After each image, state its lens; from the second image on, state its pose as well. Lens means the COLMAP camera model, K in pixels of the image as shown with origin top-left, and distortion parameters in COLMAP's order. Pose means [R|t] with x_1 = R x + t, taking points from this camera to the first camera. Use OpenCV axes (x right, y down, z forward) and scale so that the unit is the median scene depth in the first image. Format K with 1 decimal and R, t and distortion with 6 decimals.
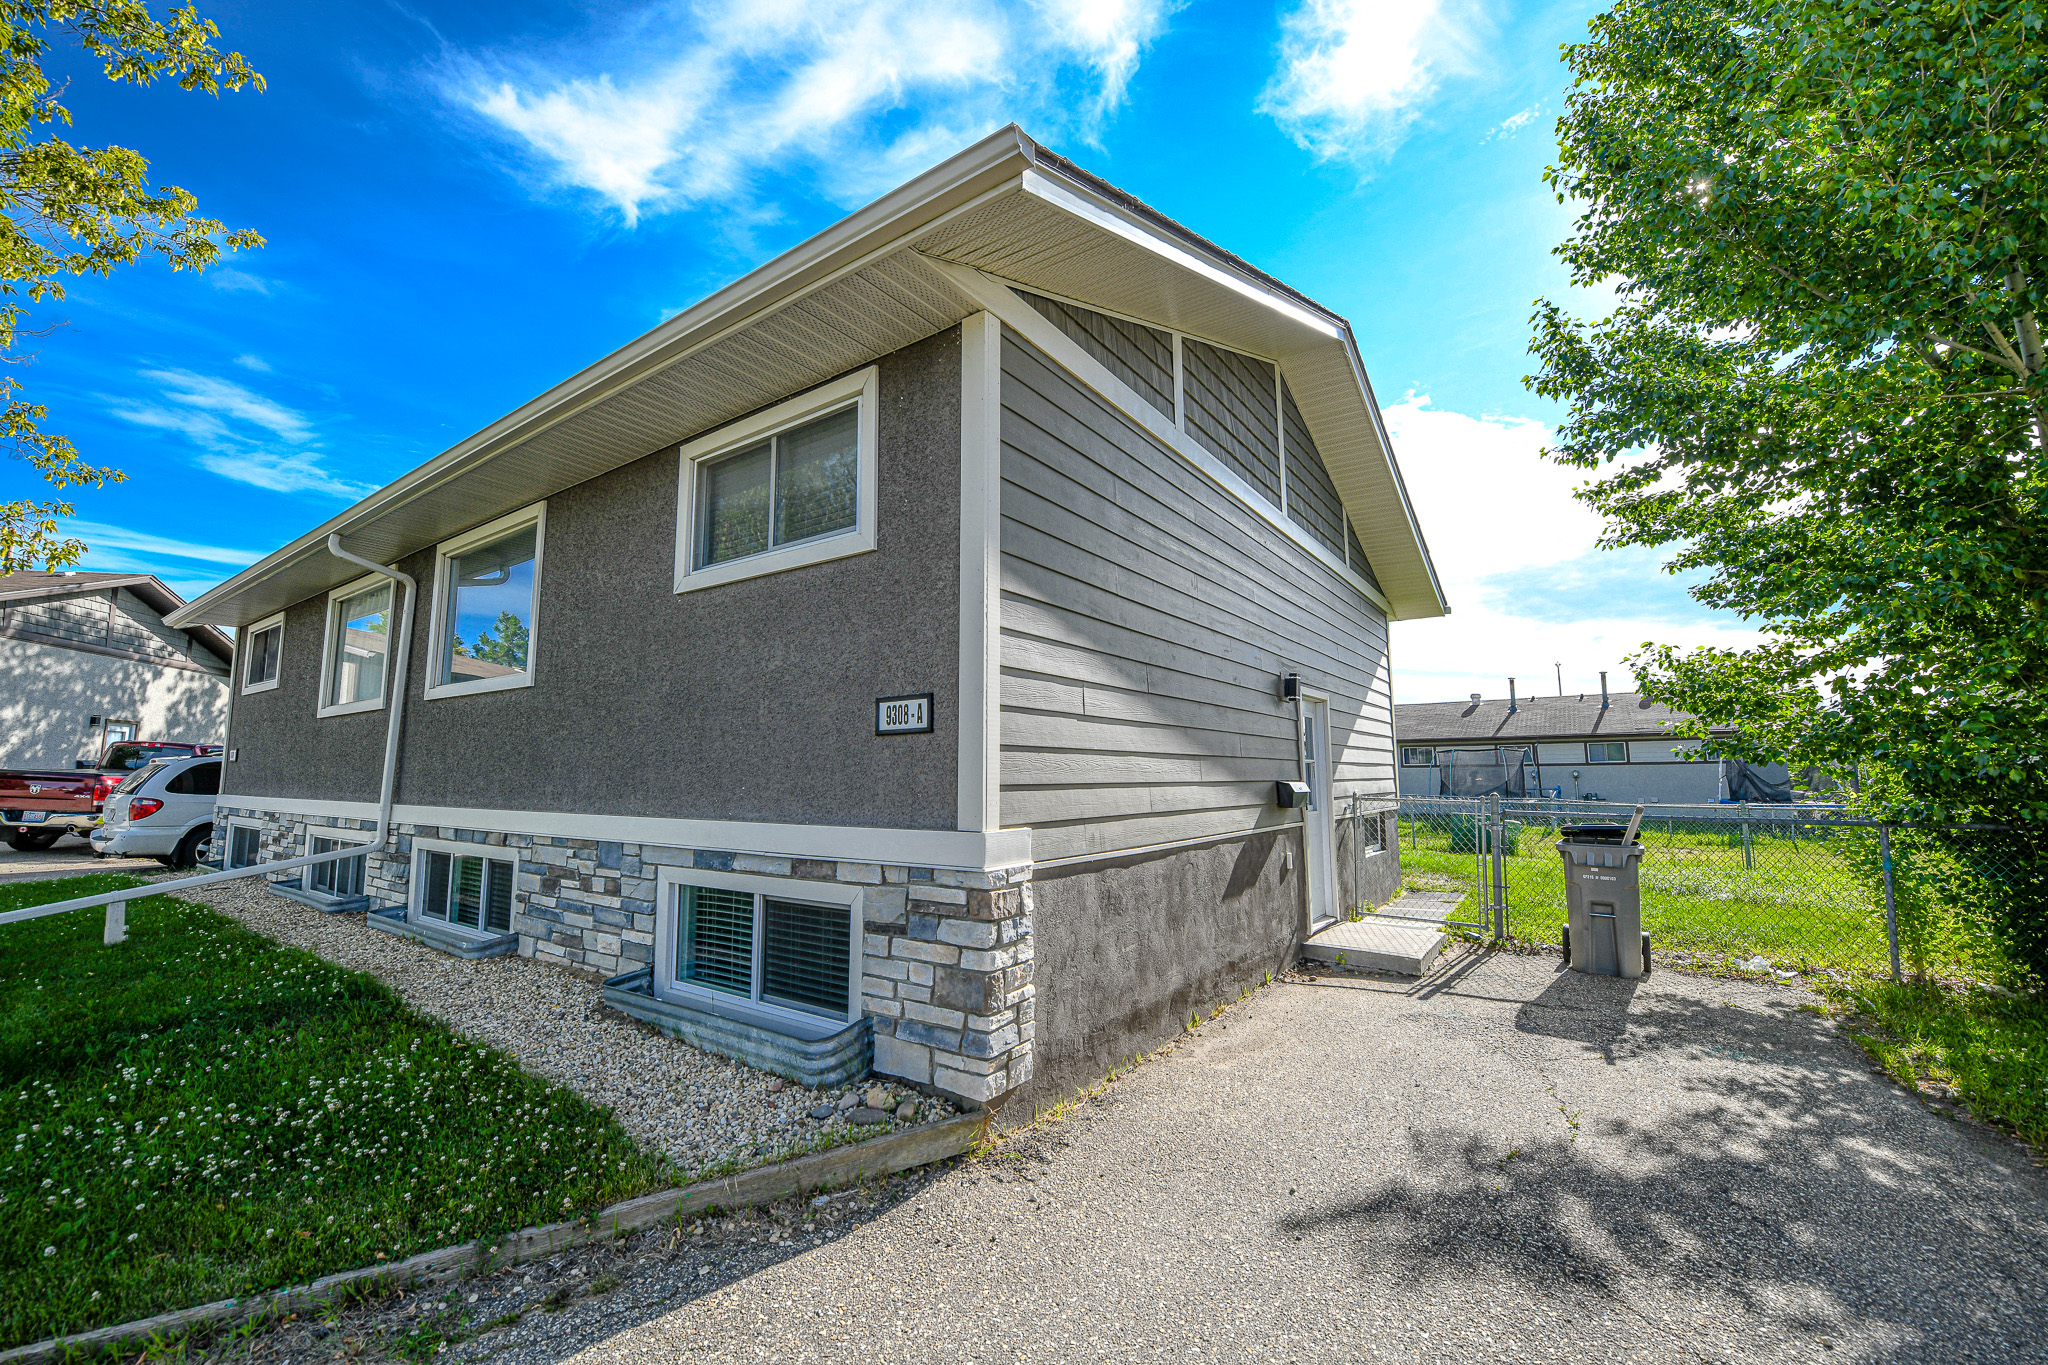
lens RADIAL K [[821.5, 0, 1024.0], [0, 821.5, 682.5], [0, 0, 1]] dist [-0.022685, -0.000278]
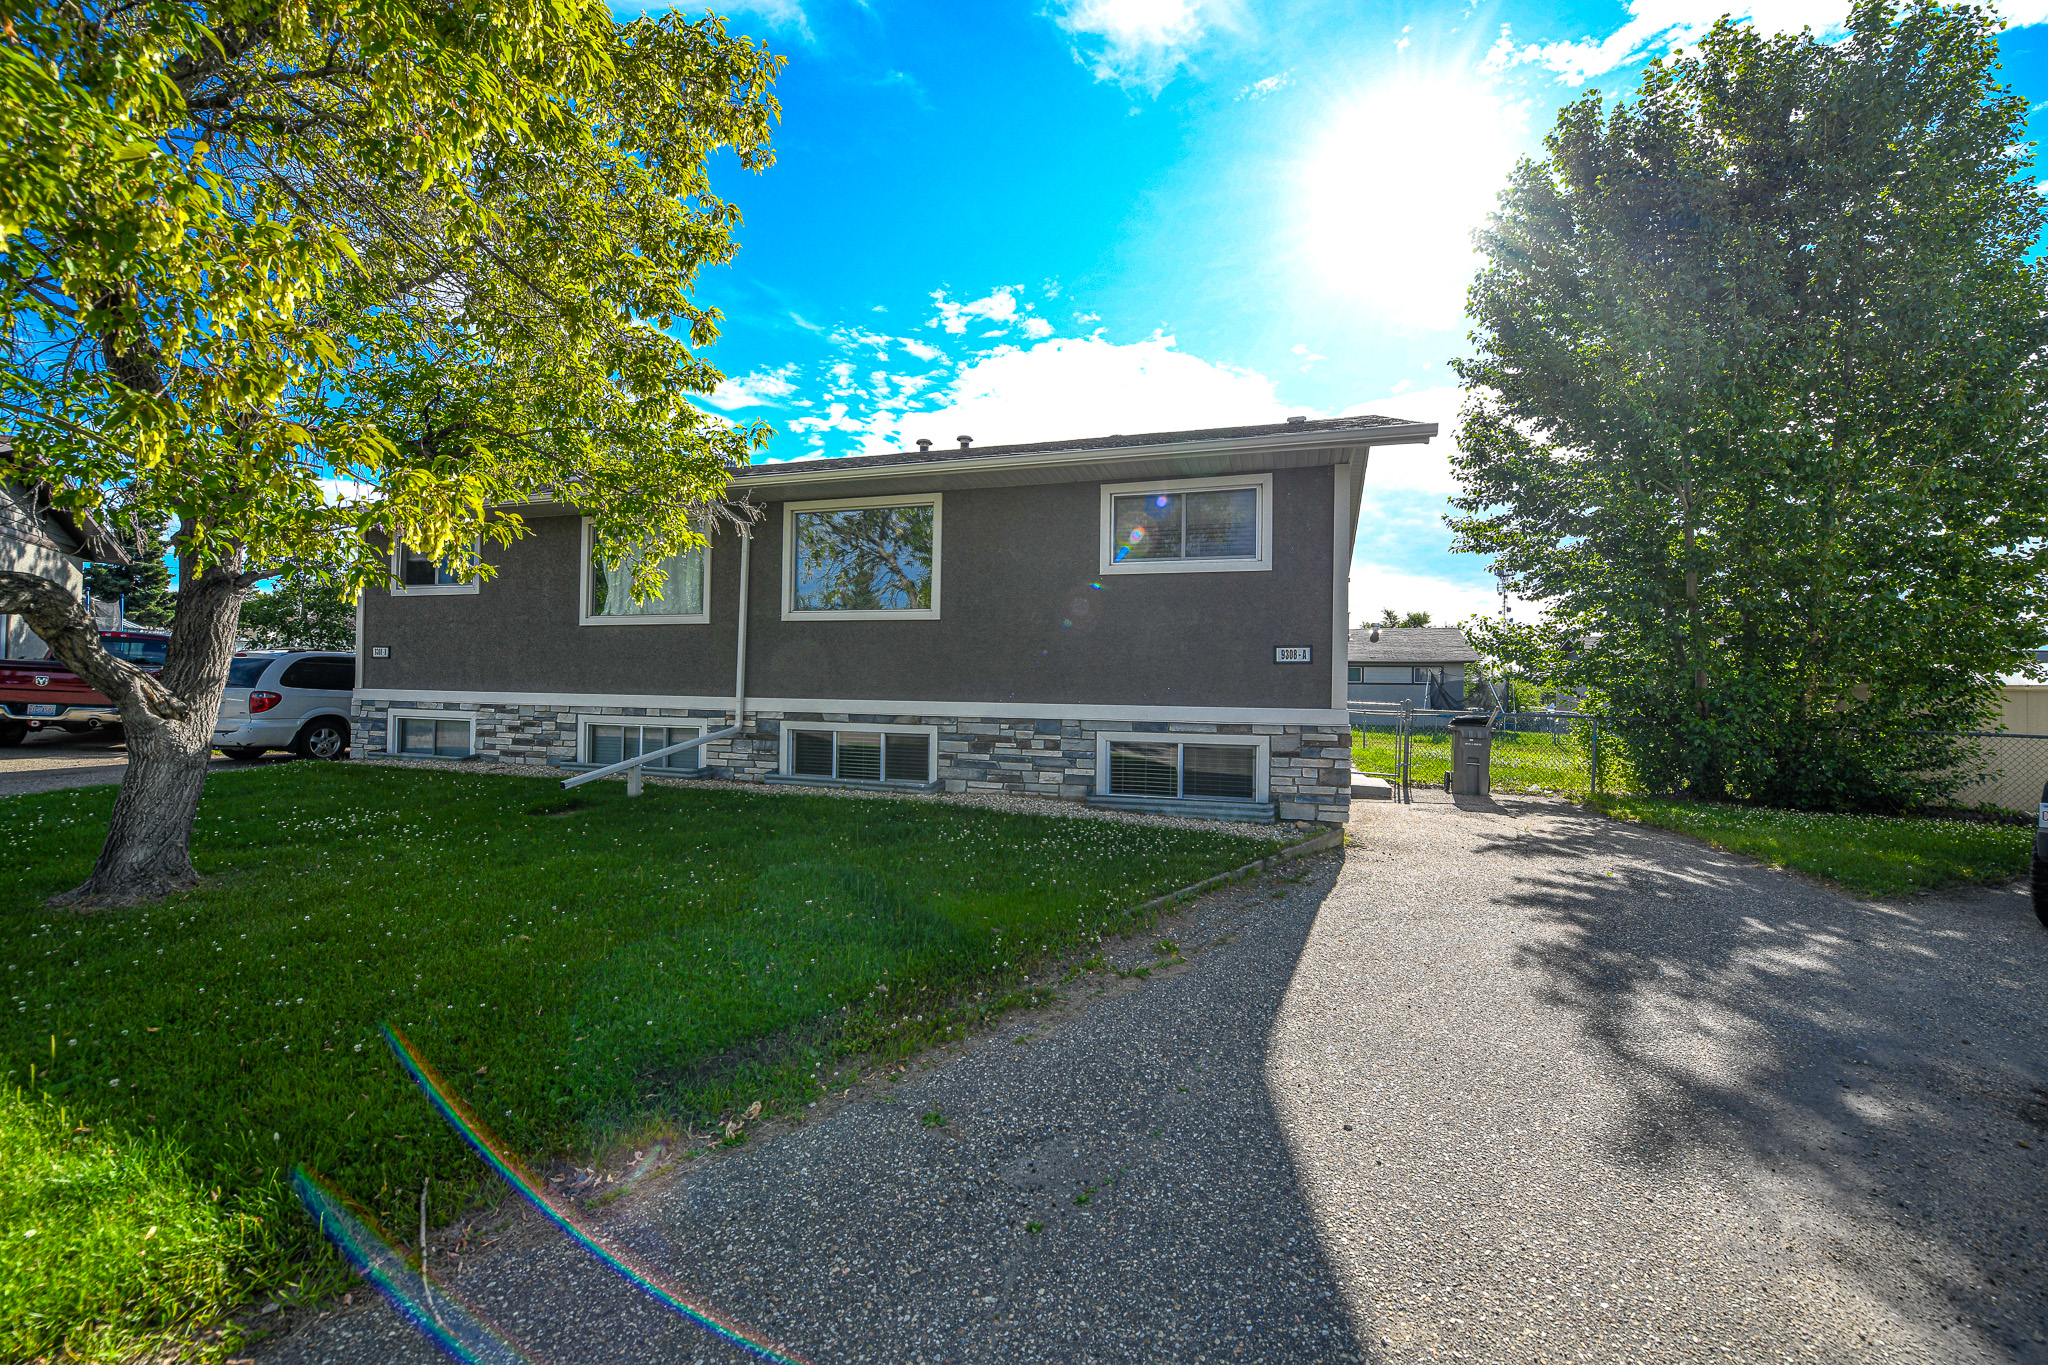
lens RADIAL K [[821.5, 0, 1024.0], [0, 821.5, 682.5], [0, 0, 1]] dist [-0.022685, -0.000278]
pose [[0.953742, 0.019499, 0.299992, -0.960369], [-0.052496, 0.993364, 0.102331, -0.045835], [-0.296006, -0.113345, 0.948437, -0.528621]]
